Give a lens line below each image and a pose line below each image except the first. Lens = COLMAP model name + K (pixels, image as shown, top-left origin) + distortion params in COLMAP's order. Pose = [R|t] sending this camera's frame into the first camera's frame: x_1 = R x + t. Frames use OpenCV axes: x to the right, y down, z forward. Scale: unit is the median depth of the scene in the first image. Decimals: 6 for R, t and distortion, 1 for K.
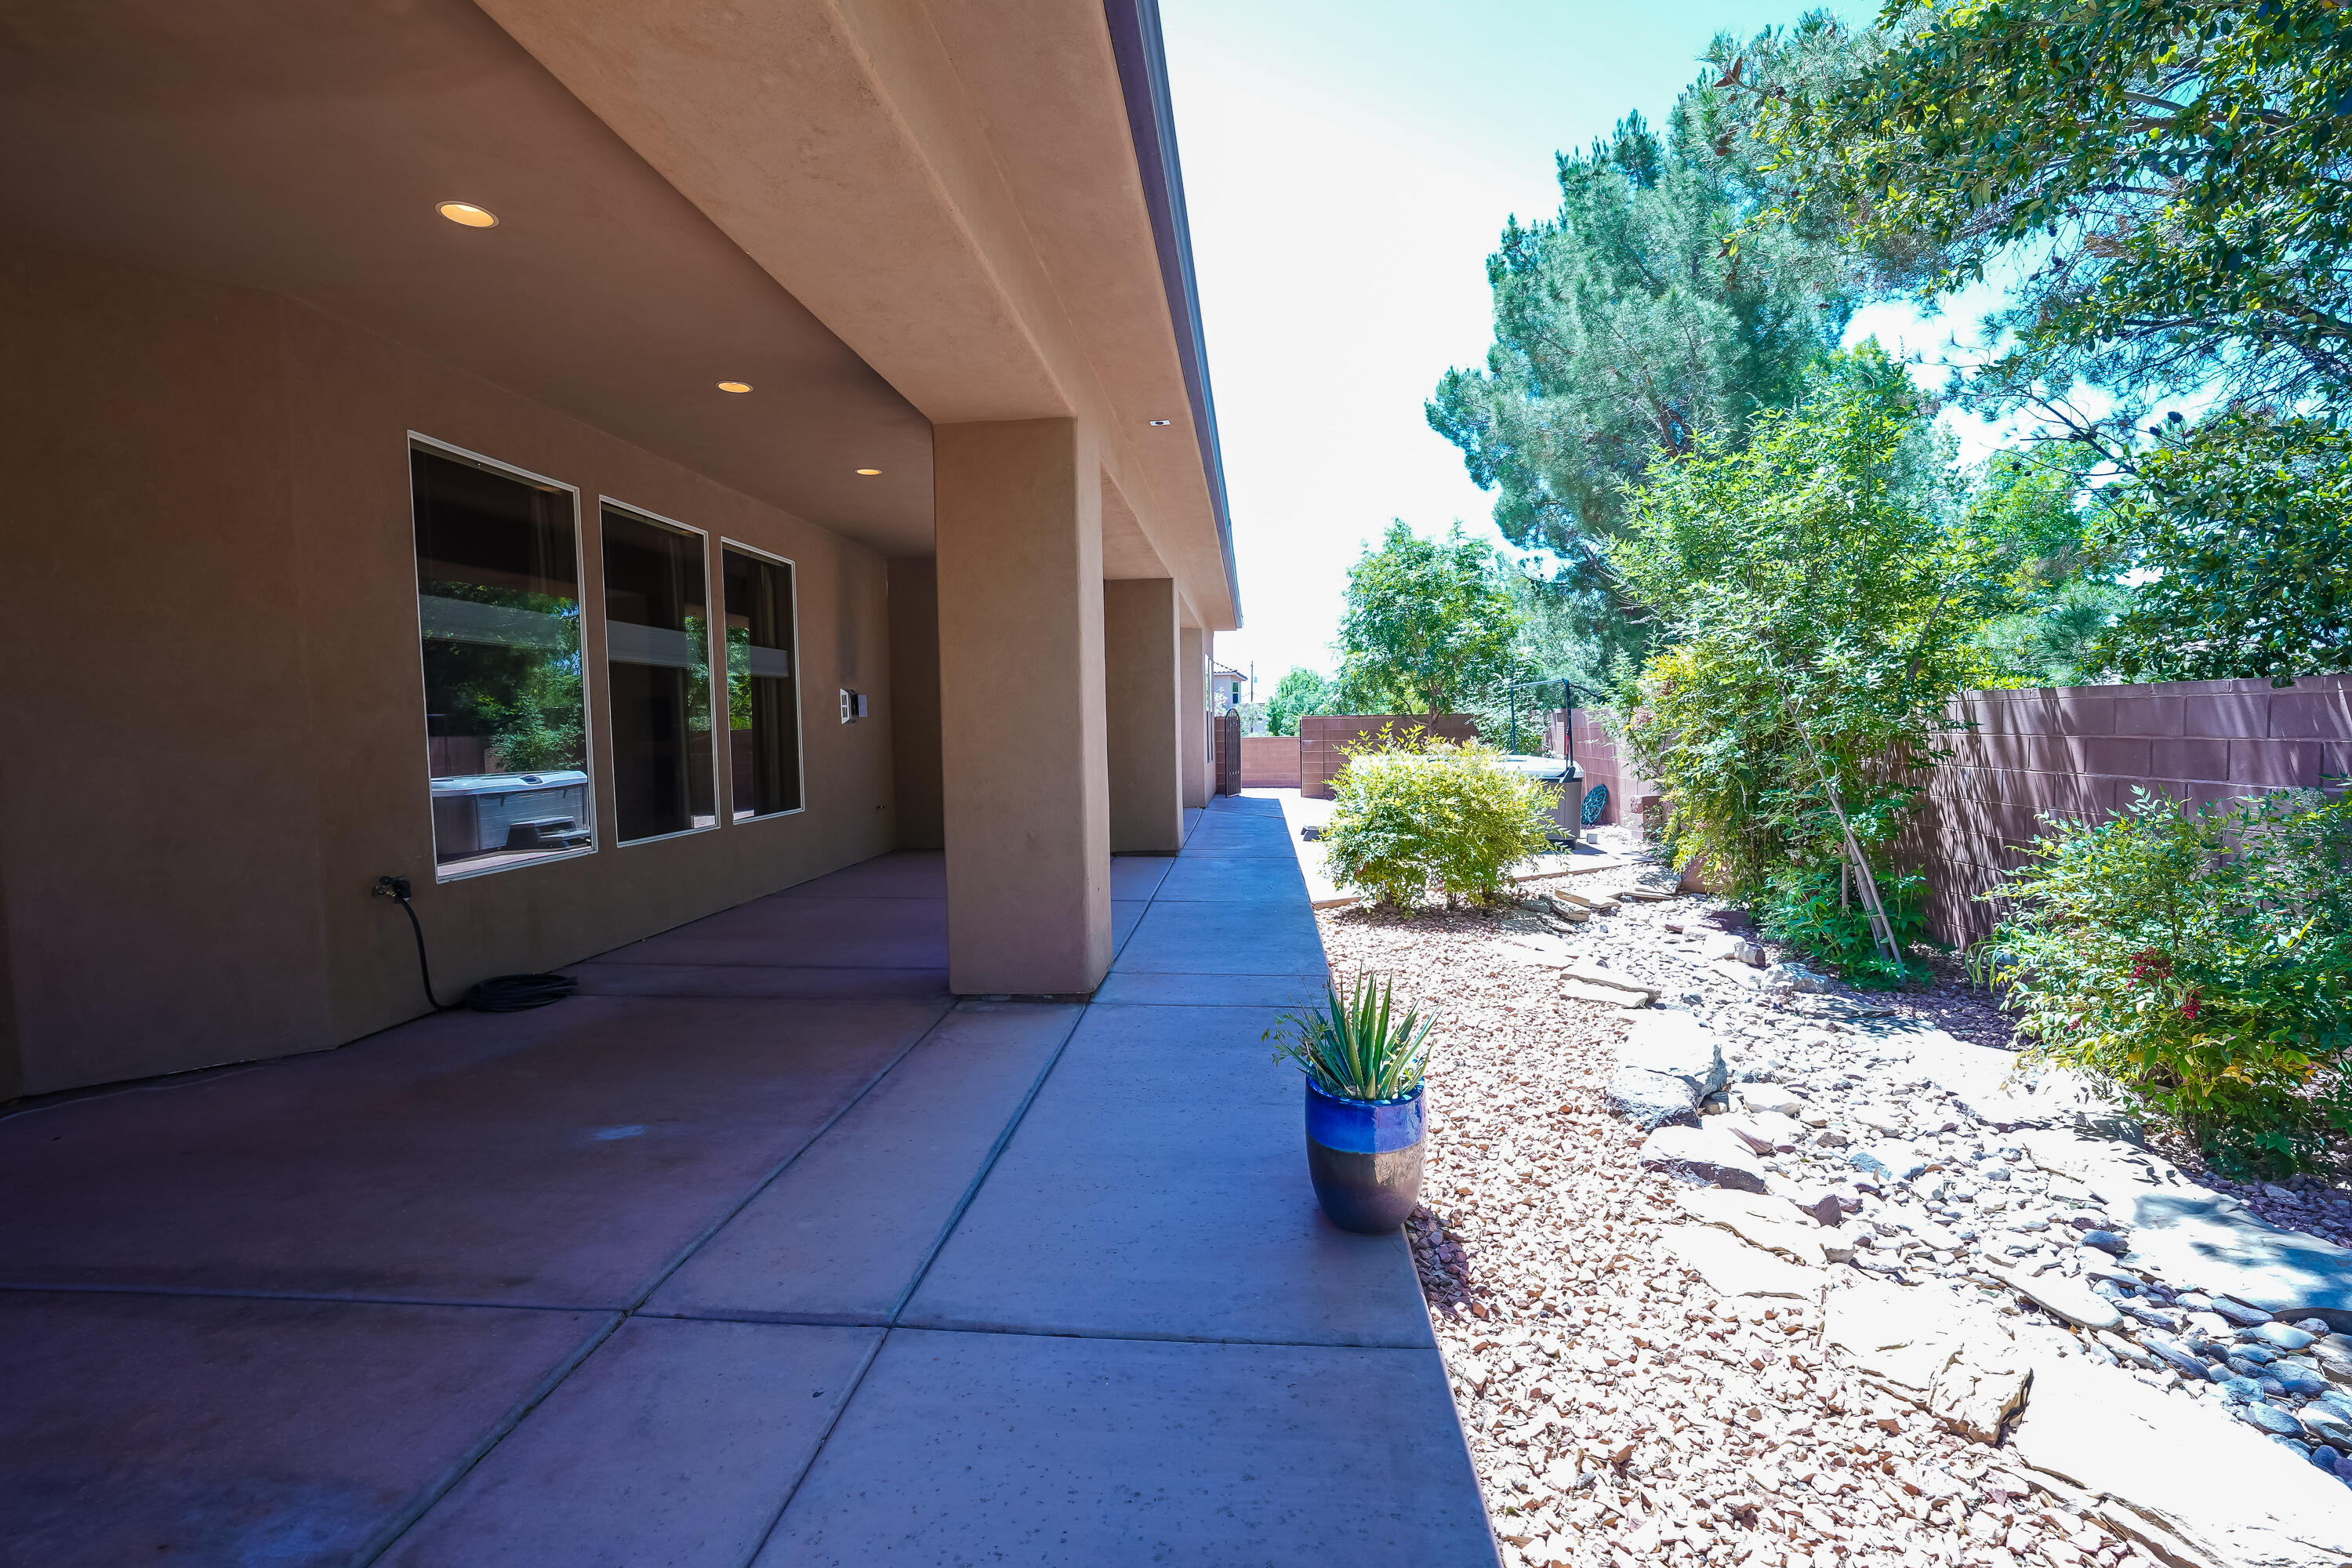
lens RADIAL K [[1031.1, 0, 1176.0], [0, 1031.1, 784.0], [0, 0, 1]] dist [0.001056, 0.000117]
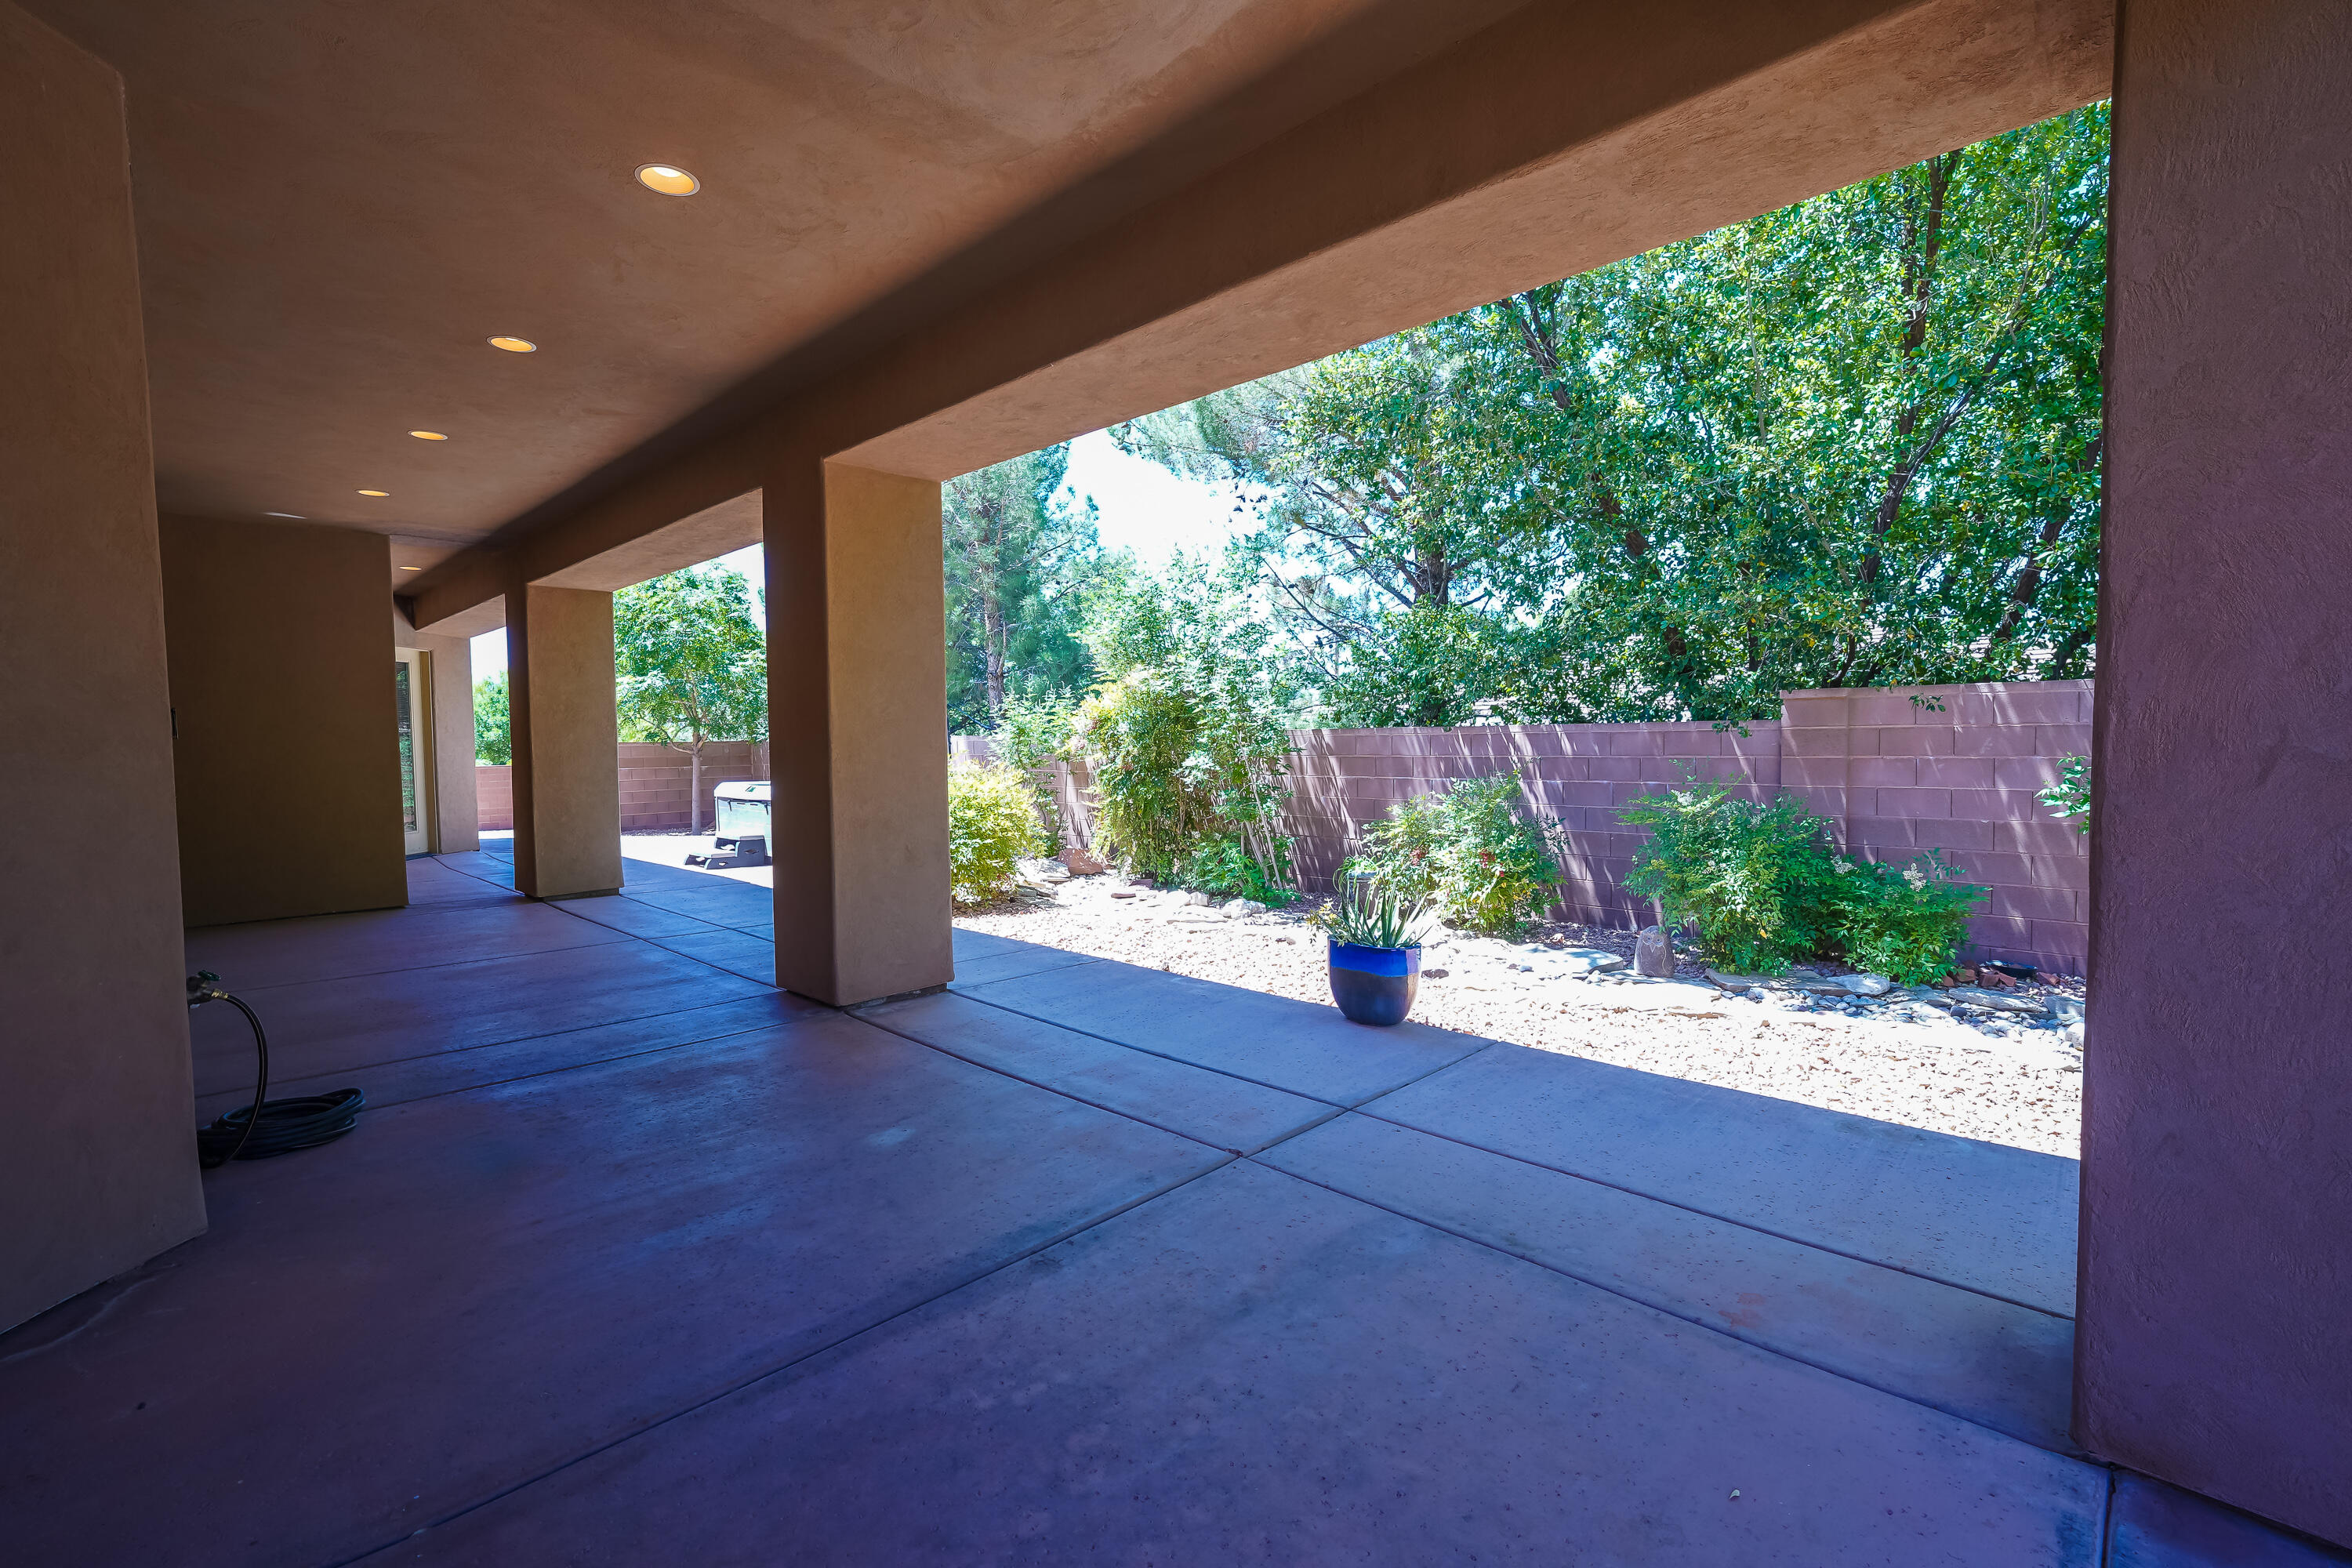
lens RADIAL K [[1031.1, 0, 1176.0], [0, 1031.1, 784.0], [0, 0, 1]] dist [0.001056, 0.000117]
pose [[0.629833, -0.025236, 0.776321, -0.886131], [0.047543, 0.998851, -0.006102, 0.001430], [-0.775274, 0.040752, 0.630309, 0.079540]]
